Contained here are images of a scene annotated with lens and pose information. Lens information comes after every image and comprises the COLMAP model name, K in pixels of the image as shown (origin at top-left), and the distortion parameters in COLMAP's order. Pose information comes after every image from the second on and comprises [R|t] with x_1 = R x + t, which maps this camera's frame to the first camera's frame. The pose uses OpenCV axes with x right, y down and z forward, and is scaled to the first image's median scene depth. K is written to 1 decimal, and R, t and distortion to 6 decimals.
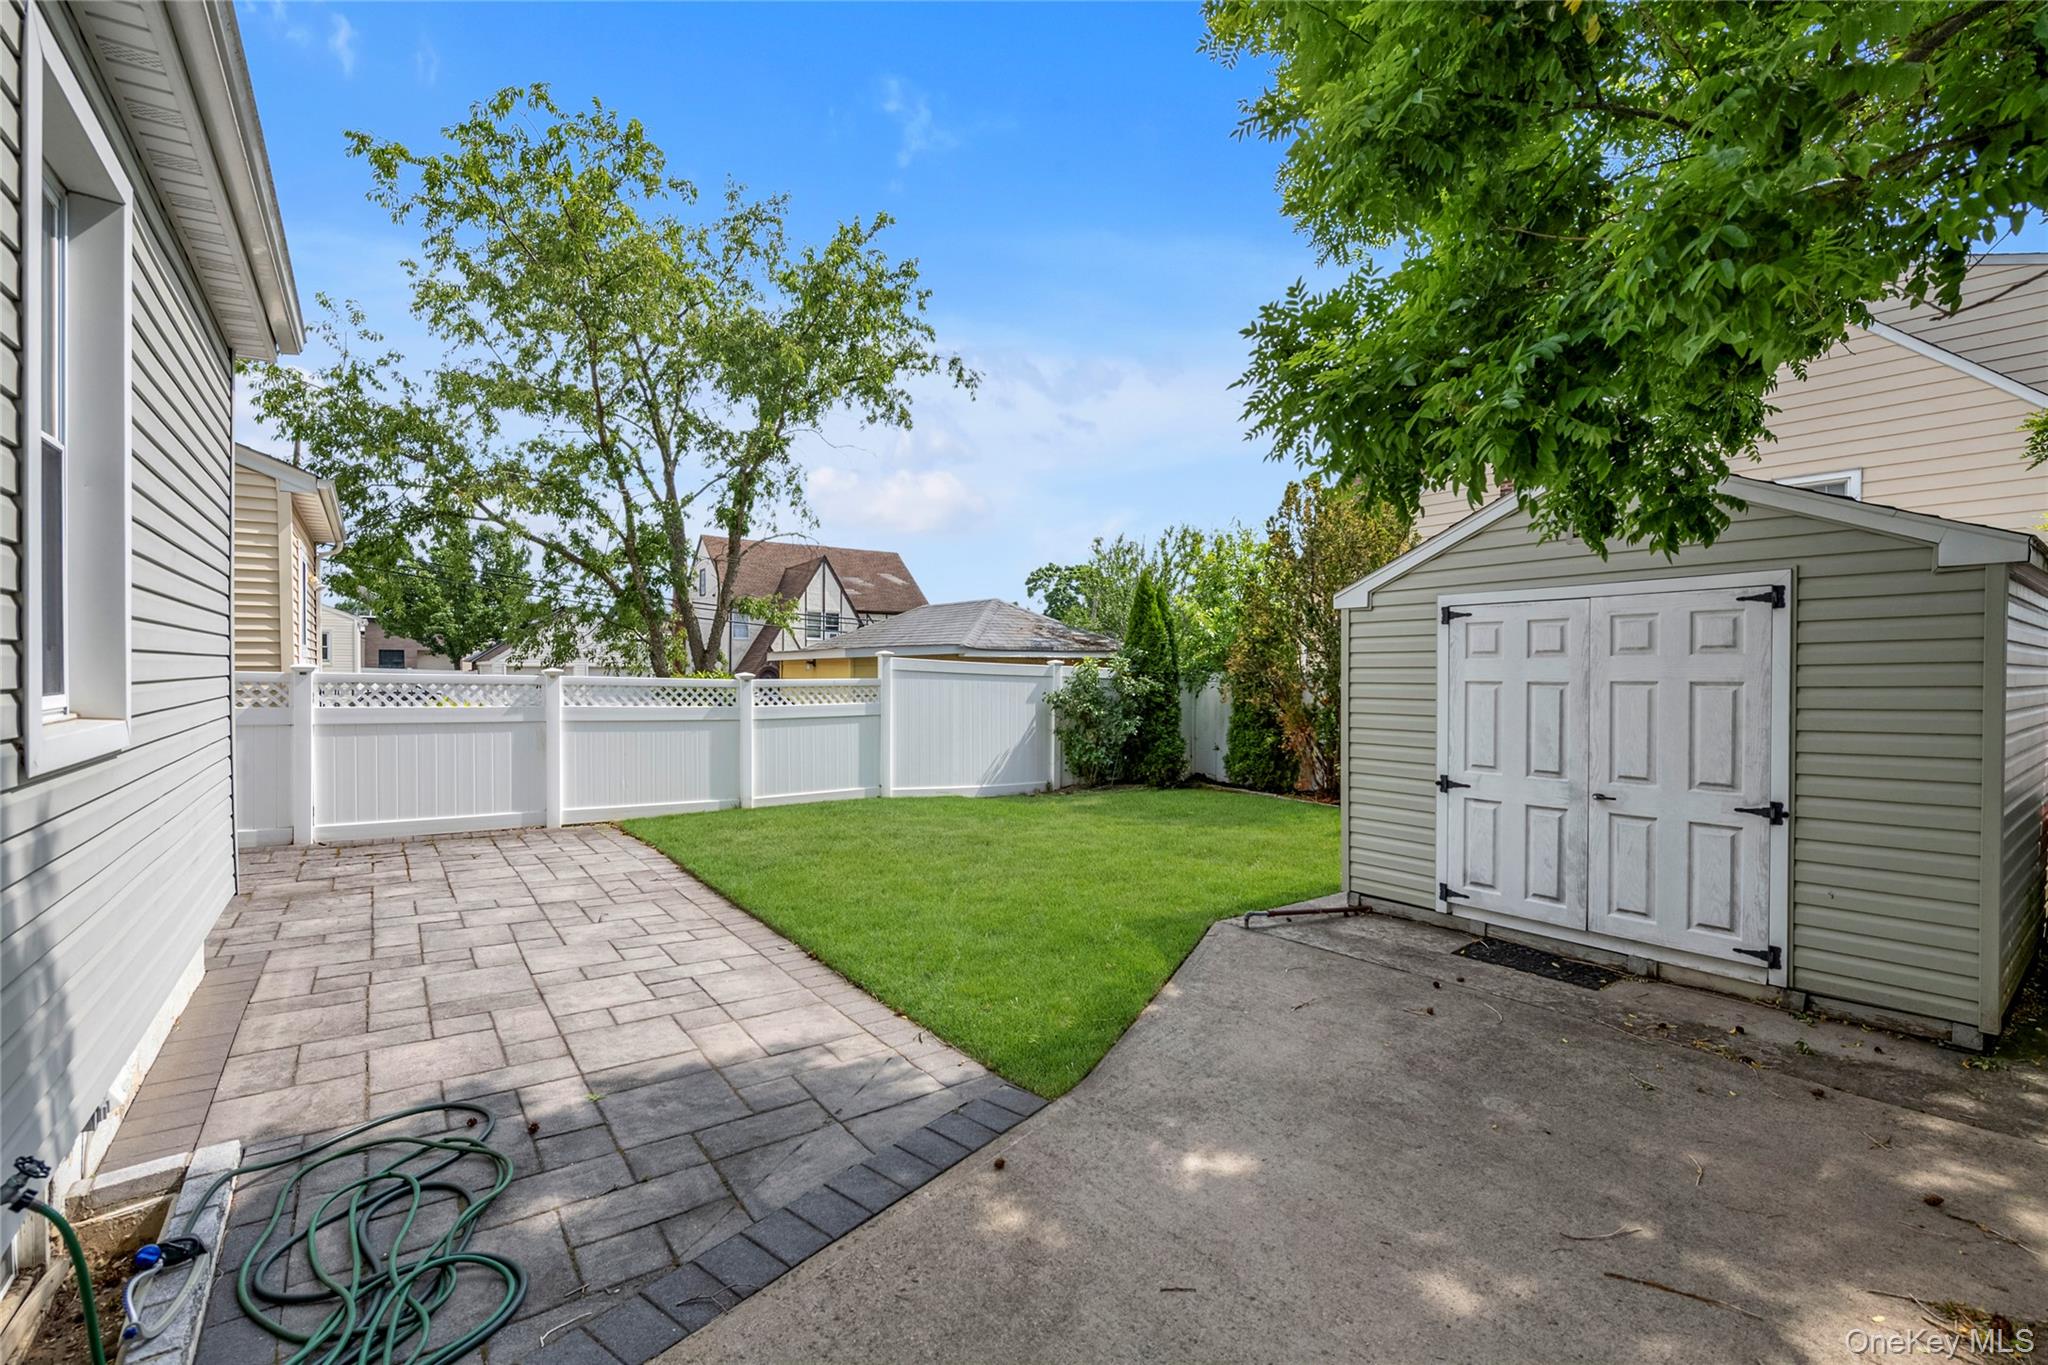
lens RADIAL K [[910.4, 0, 1019.7], [0, 910.4, 679.9], [0, 0, 1]] dist [-0.001101, -0.000108]
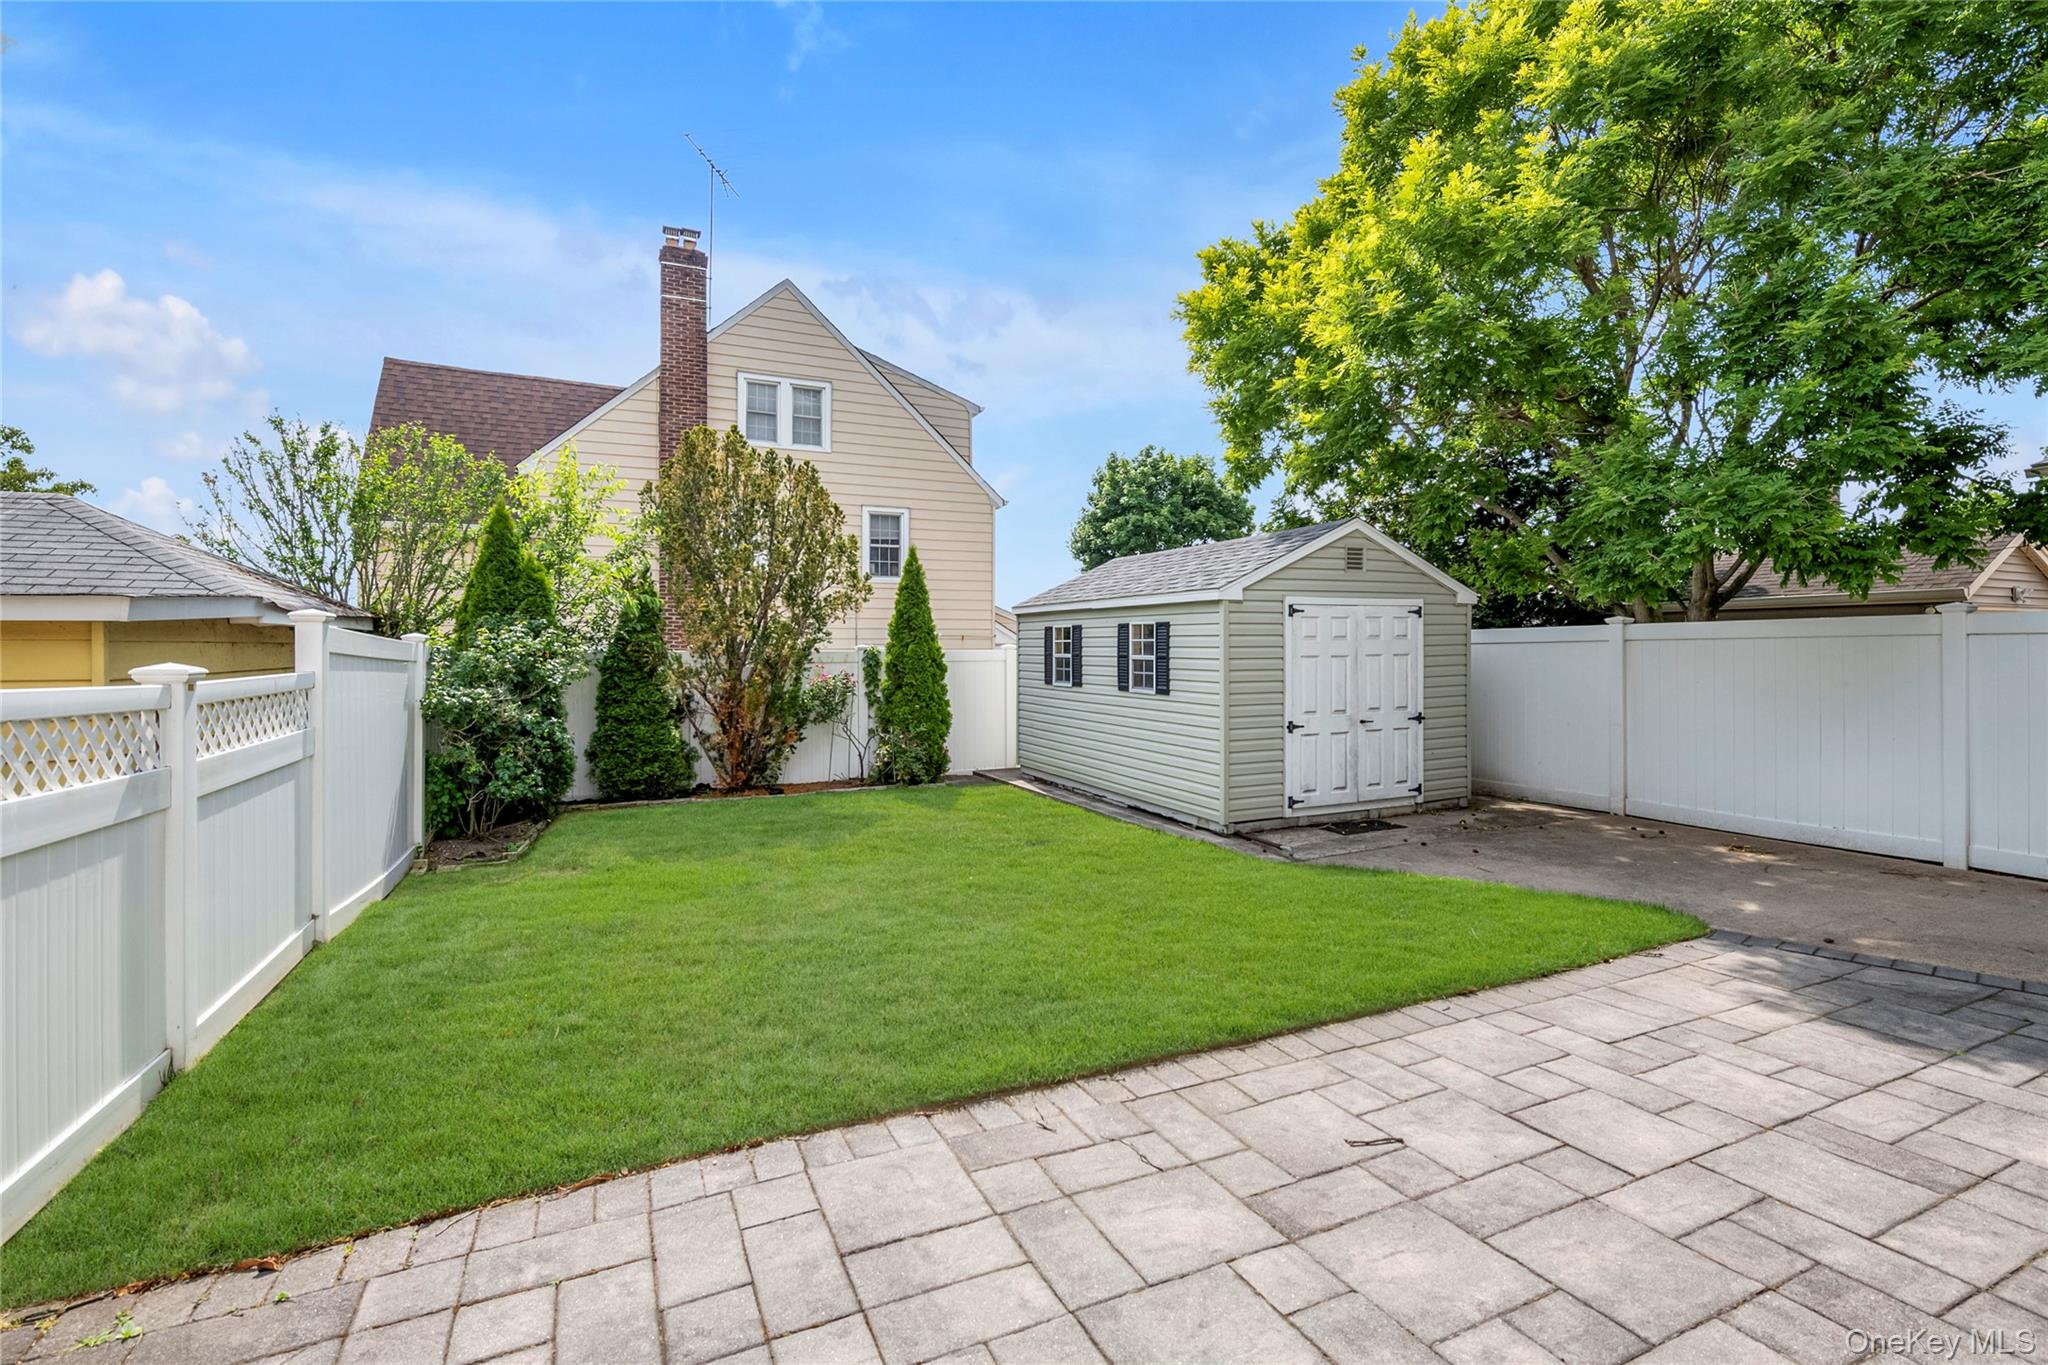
lens RADIAL K [[934.5, 0, 1024.0], [0, 934.5, 661.6], [0, 0, 1]] dist [-0.003261, -0.000400]
pose [[0.171450, -0.019225, 0.985005, -1.245496], [0.010568, 0.999788, 0.017674, -0.024283], [-0.985136, 0.007380, 0.171617, 1.366751]]
